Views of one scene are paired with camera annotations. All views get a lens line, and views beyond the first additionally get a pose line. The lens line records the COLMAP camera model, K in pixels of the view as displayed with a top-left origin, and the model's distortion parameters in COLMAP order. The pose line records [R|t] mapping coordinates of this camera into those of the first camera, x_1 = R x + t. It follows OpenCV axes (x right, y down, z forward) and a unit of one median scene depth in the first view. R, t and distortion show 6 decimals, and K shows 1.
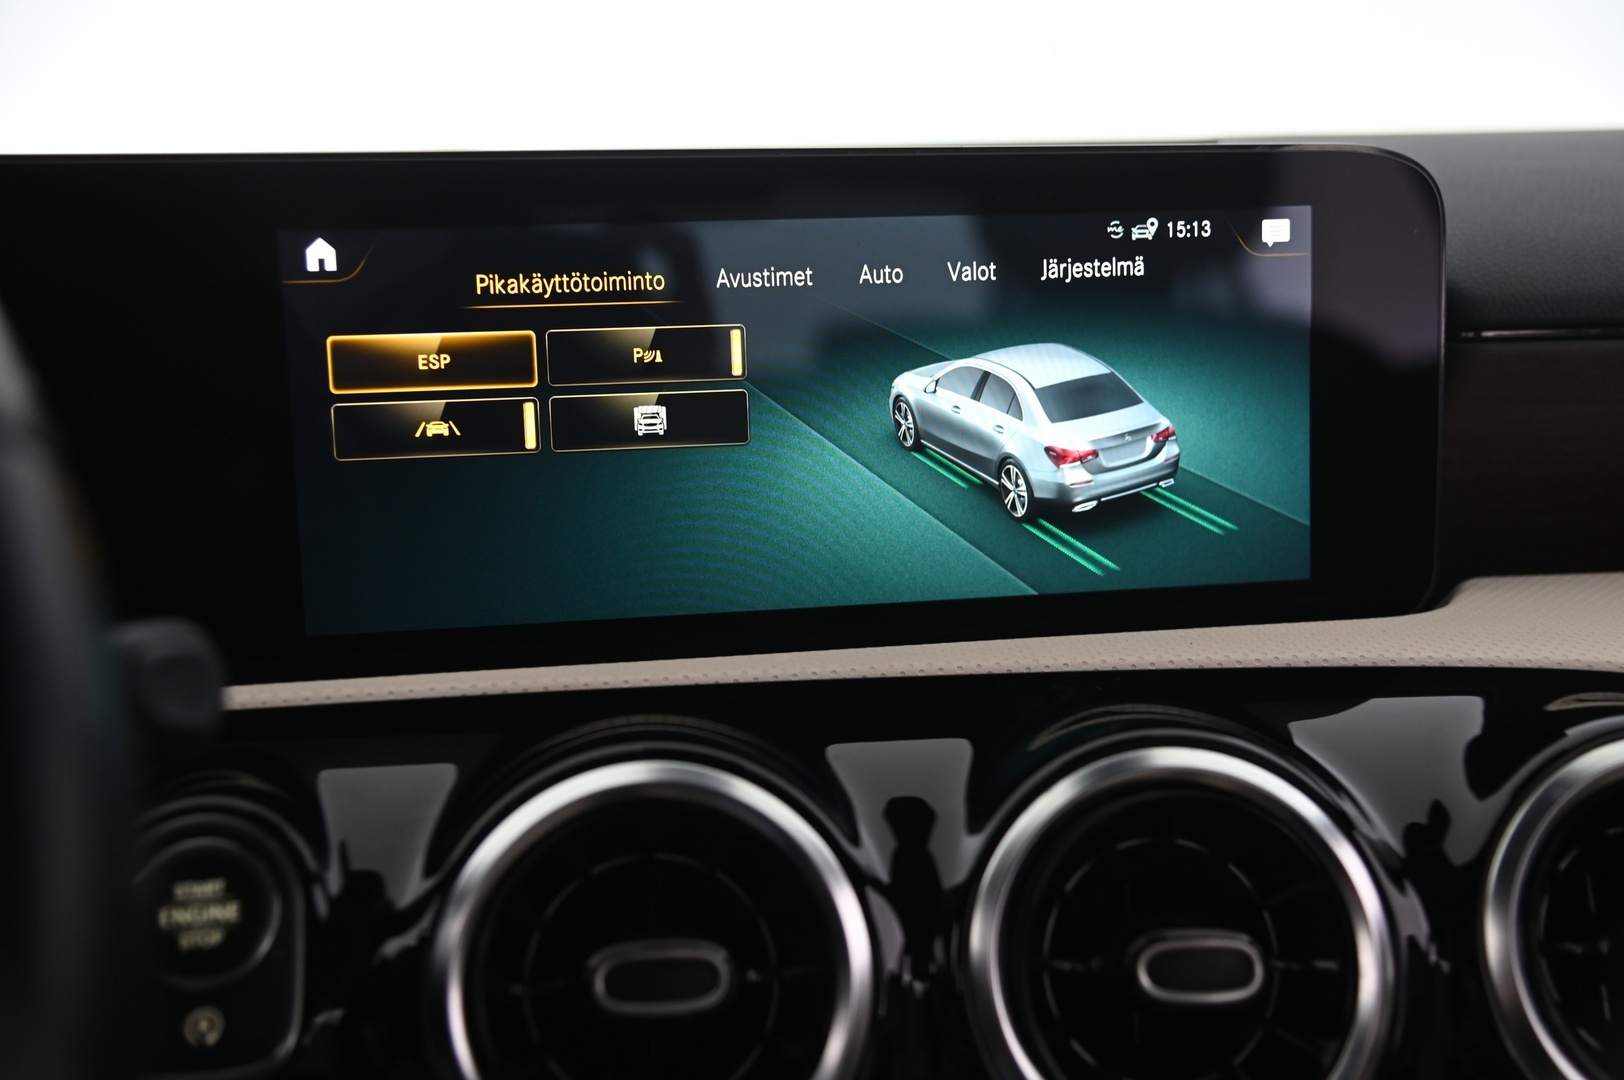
lens RADIAL K [[1858.0, 0, 812.1], [0, 1858.0, 546.7], [0, 0, 1]] dist [0.051048, 0.010532]
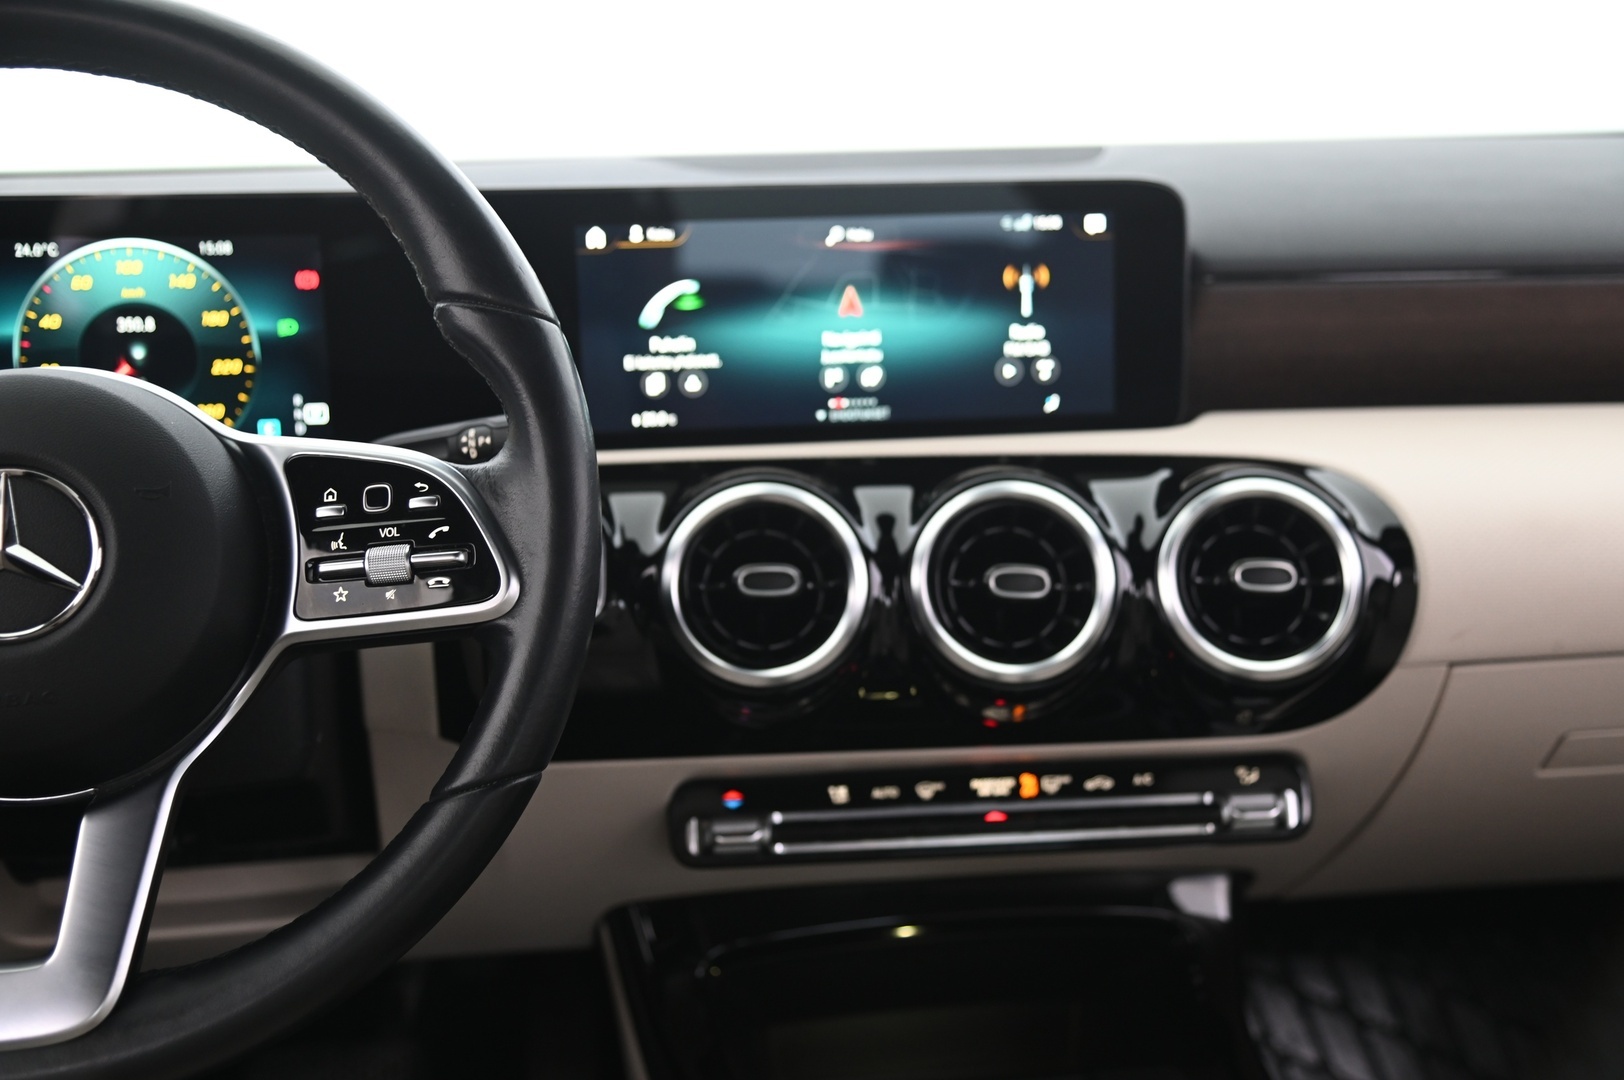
lens RADIAL K [[2001.8, 0, 817.3], [0, 2001.8, 541.4], [0, 0, 1]] dist [0.141436, 0.007239]
pose [[0.999347, 0.012206, -0.034023, 0.052991], [-0.010822, 0.999118, 0.040582, 0.086389], [0.034488, -0.040187, 0.998597, -1.279679]]
